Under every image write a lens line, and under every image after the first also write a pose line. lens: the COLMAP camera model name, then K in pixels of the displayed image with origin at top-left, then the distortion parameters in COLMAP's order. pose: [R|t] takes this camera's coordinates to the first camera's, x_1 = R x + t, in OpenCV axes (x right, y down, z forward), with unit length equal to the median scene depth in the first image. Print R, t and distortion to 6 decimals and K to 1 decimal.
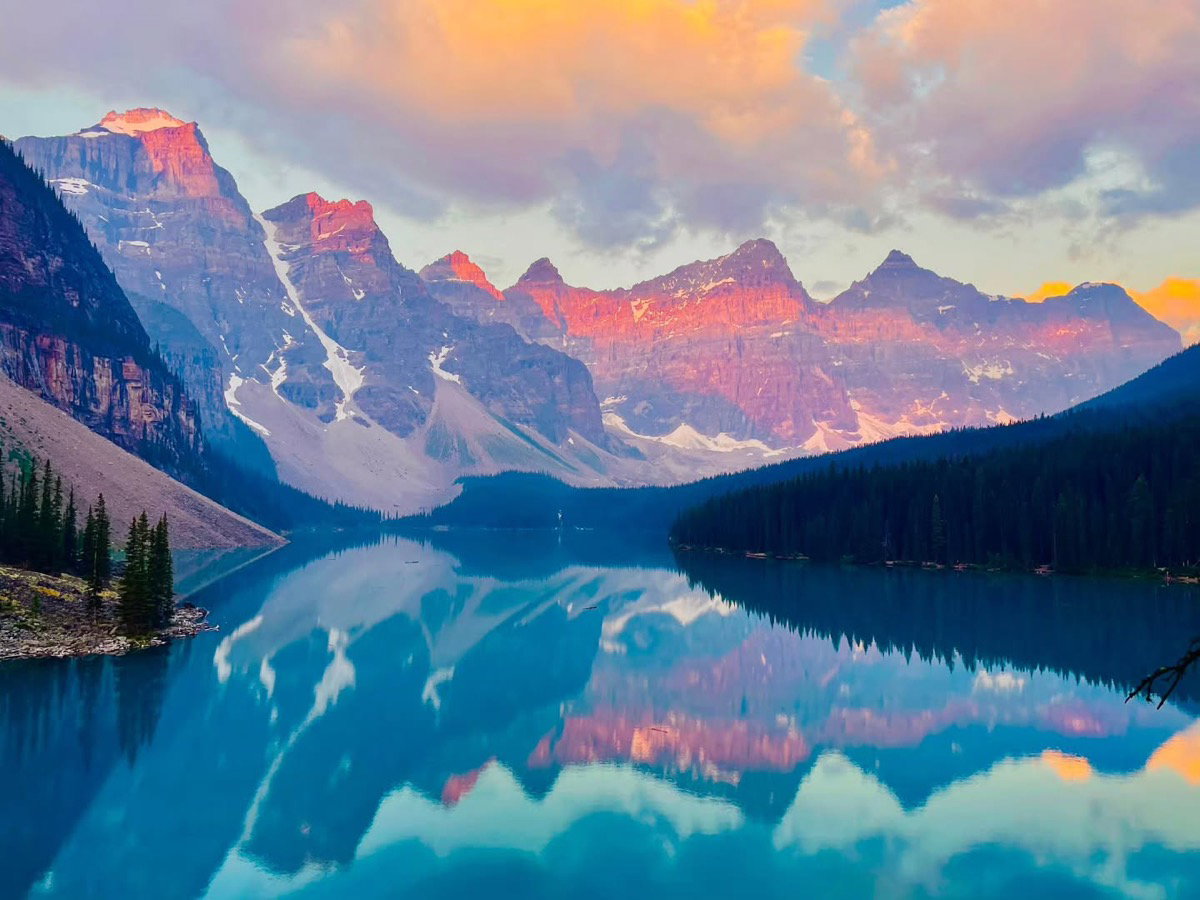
lens RADIAL K [[883.8, 0, 600.0], [0, 883.8, 450.0], [0, 0, 1]] dist [0.101304, -0.144869]
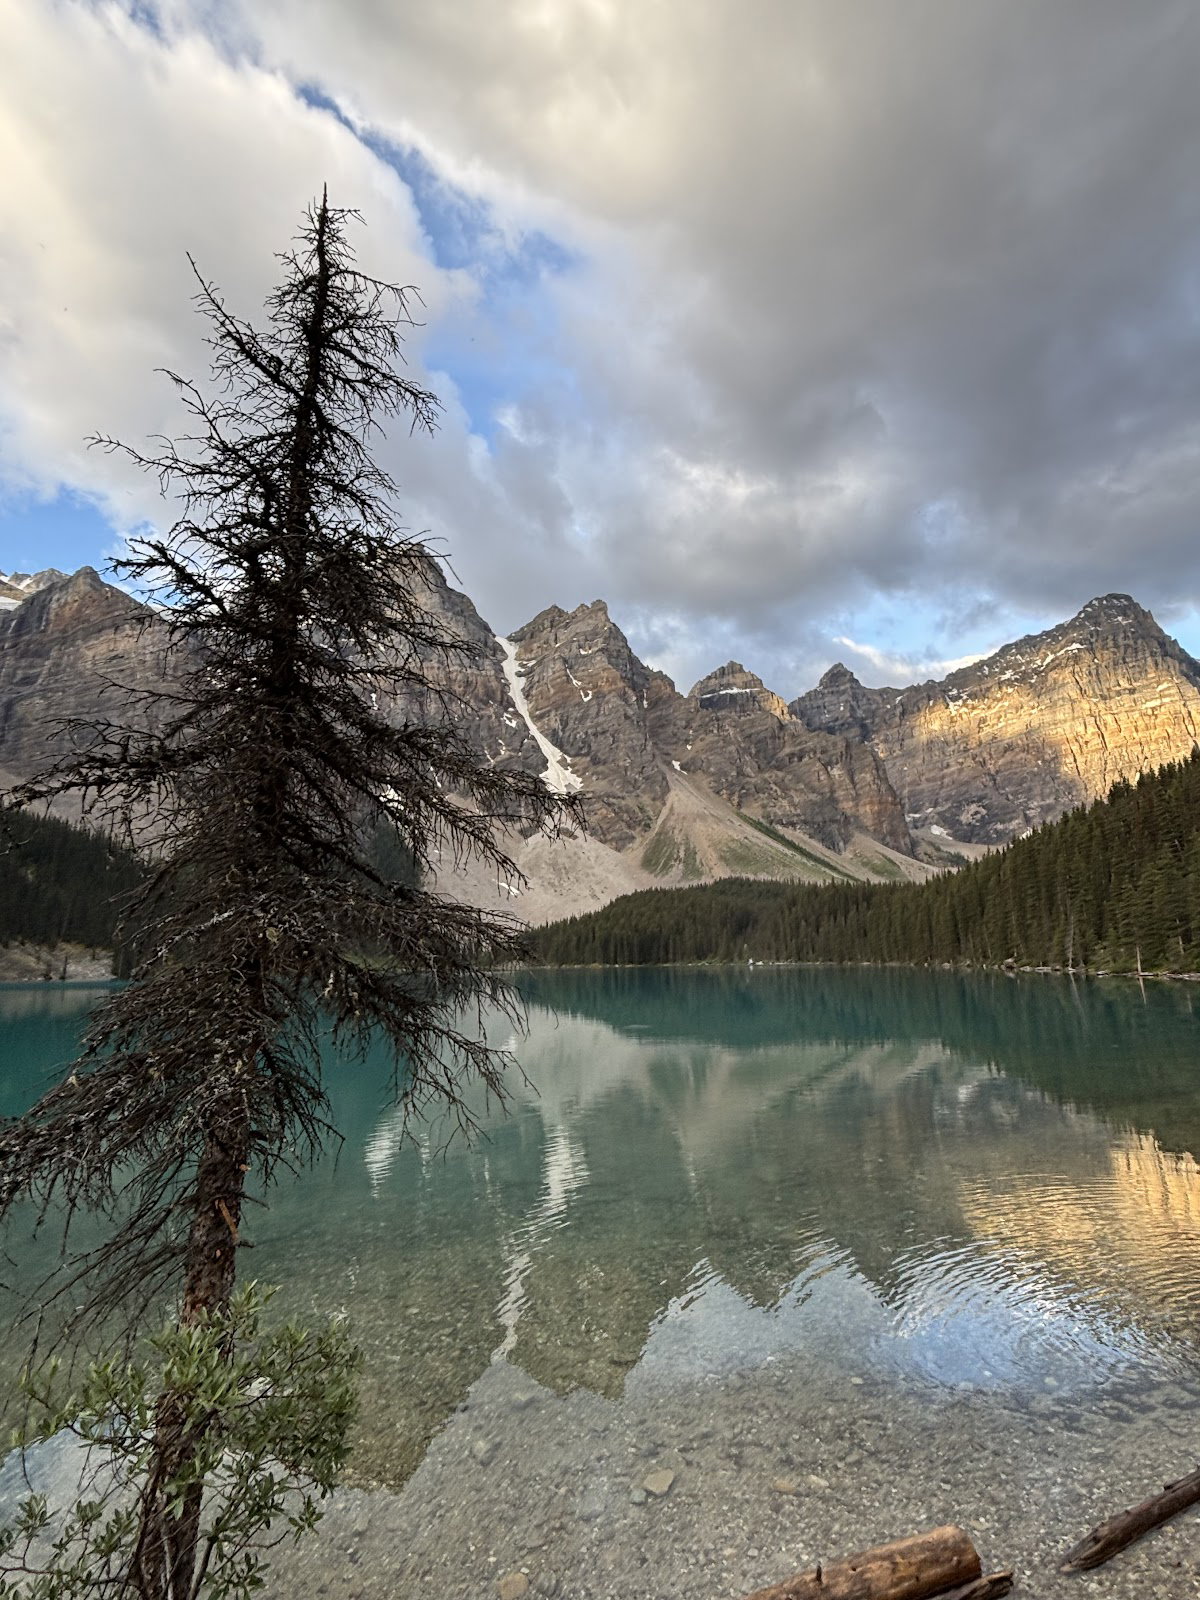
lens RADIAL K [[827.0, 0, 596.7], [0, 827.0, 796.5], [0, 0, 1]] dist [0.001259, -0.000878]
pose [[0.919972, -0.097671, -0.379620, 0.033897], [0.051176, 0.990098, -0.130719, 0.028072], [0.388628, 0.100831, 0.915861, 0.279556]]
